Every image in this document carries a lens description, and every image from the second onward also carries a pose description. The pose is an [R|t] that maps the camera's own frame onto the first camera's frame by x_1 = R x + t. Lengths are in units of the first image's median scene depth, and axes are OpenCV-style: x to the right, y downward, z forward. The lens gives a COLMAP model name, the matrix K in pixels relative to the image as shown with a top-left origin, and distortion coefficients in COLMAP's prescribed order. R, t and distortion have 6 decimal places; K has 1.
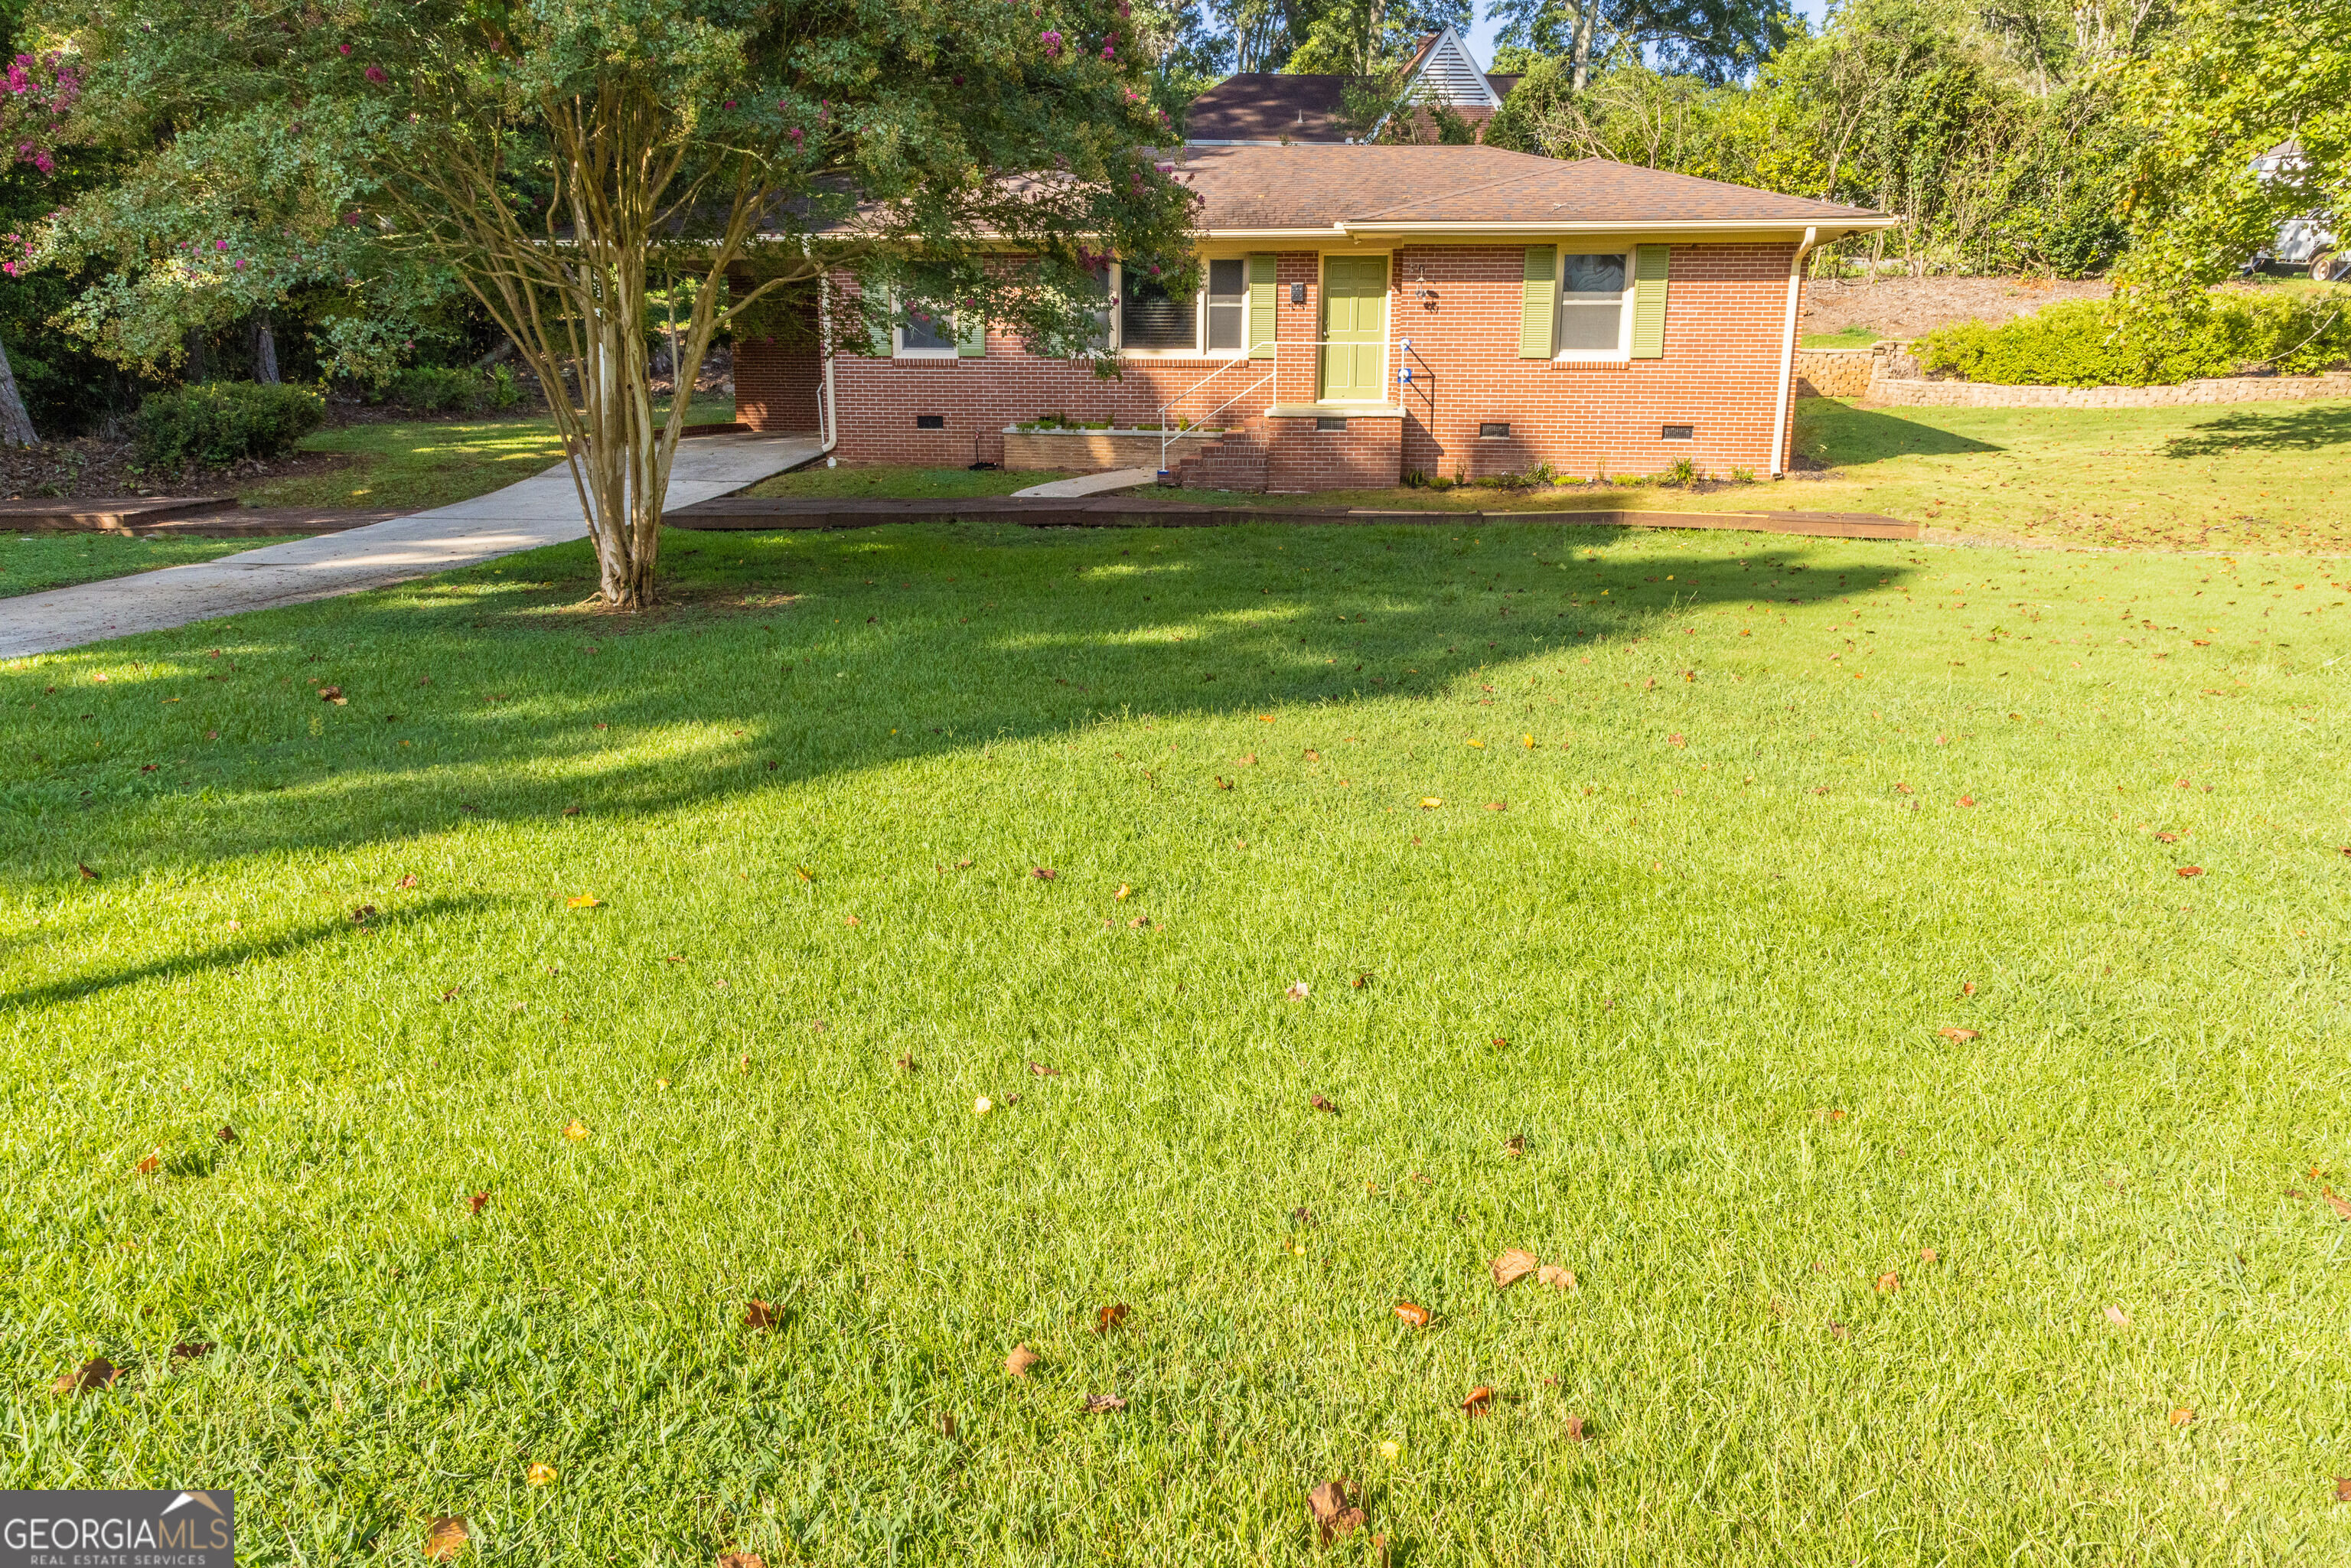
lens RADIAL K [[1608.5, 0, 1168.2], [0, 1608.5, 784.4], [0, 0, 1]] dist [0.000866, 0.003459]
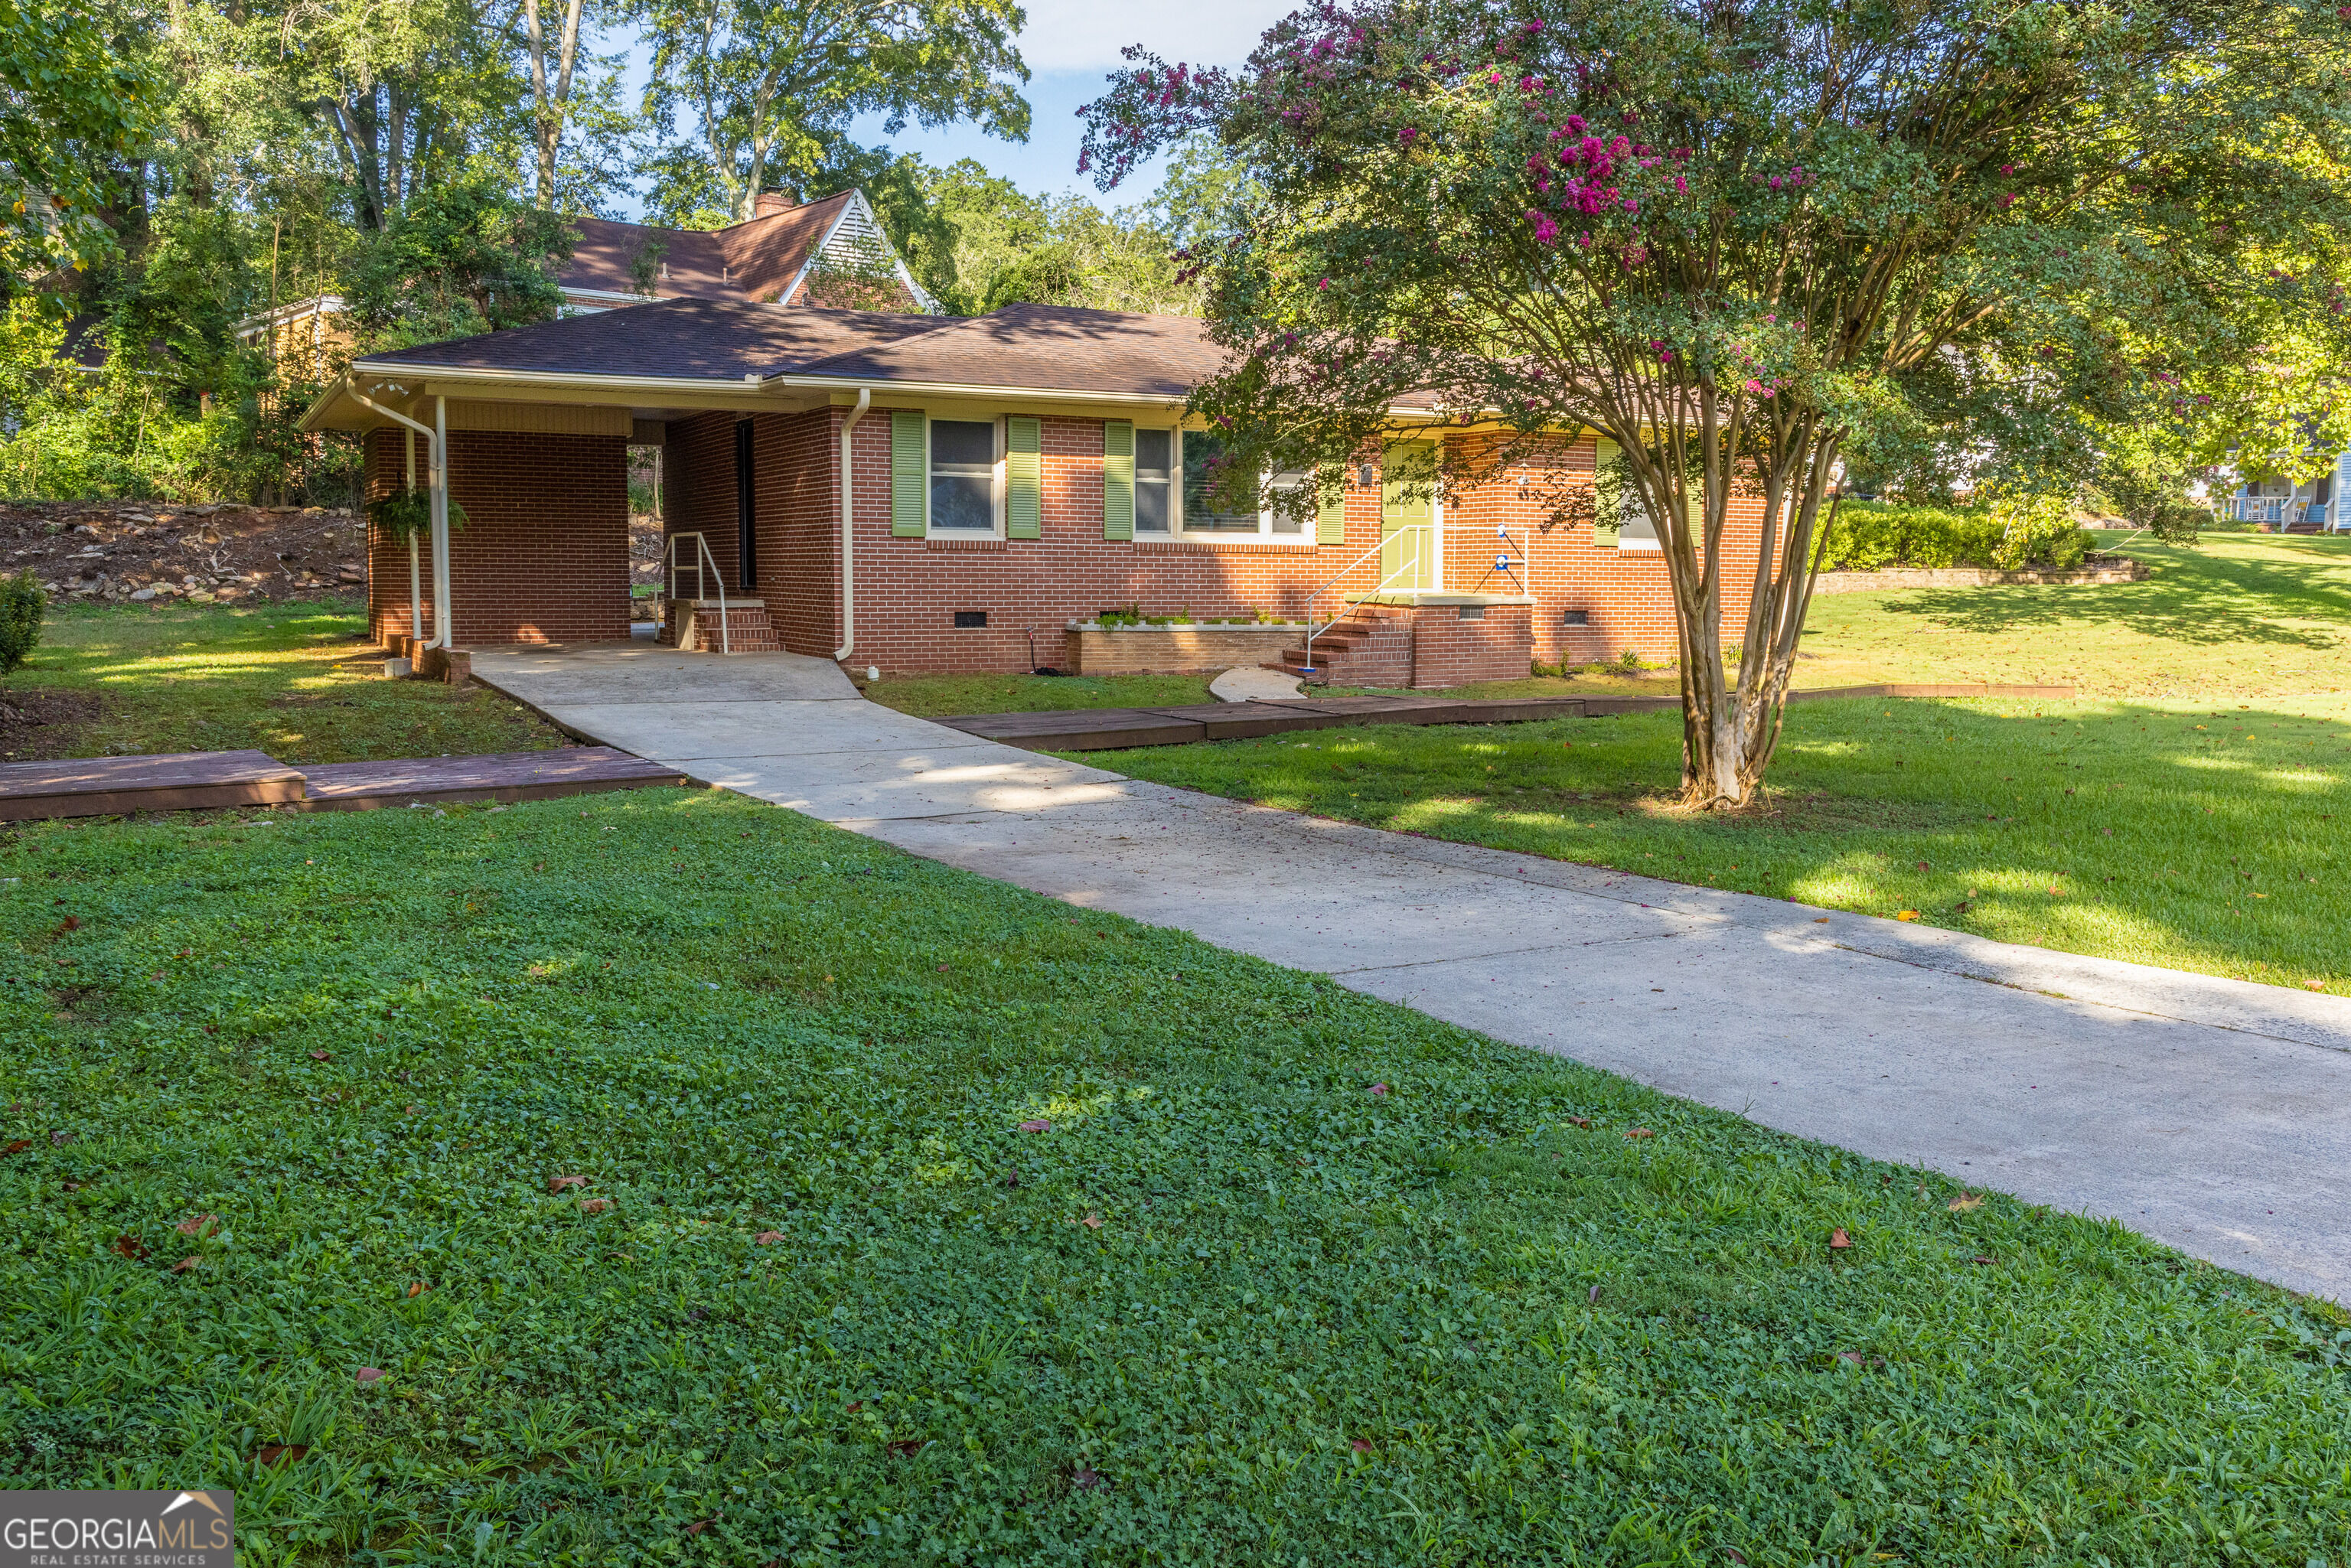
lens RADIAL K [[1949.8, 0, 1175.5], [0, 1949.8, 784.0], [0, 0, 1]] dist [-0.026695, 0.000036]
pose [[0.803094, -0.062800, 0.592533, -0.800604], [0.150309, 0.983622, -0.099473, -0.046376], [-0.576582, 0.168950, 0.799381, 0.247153]]
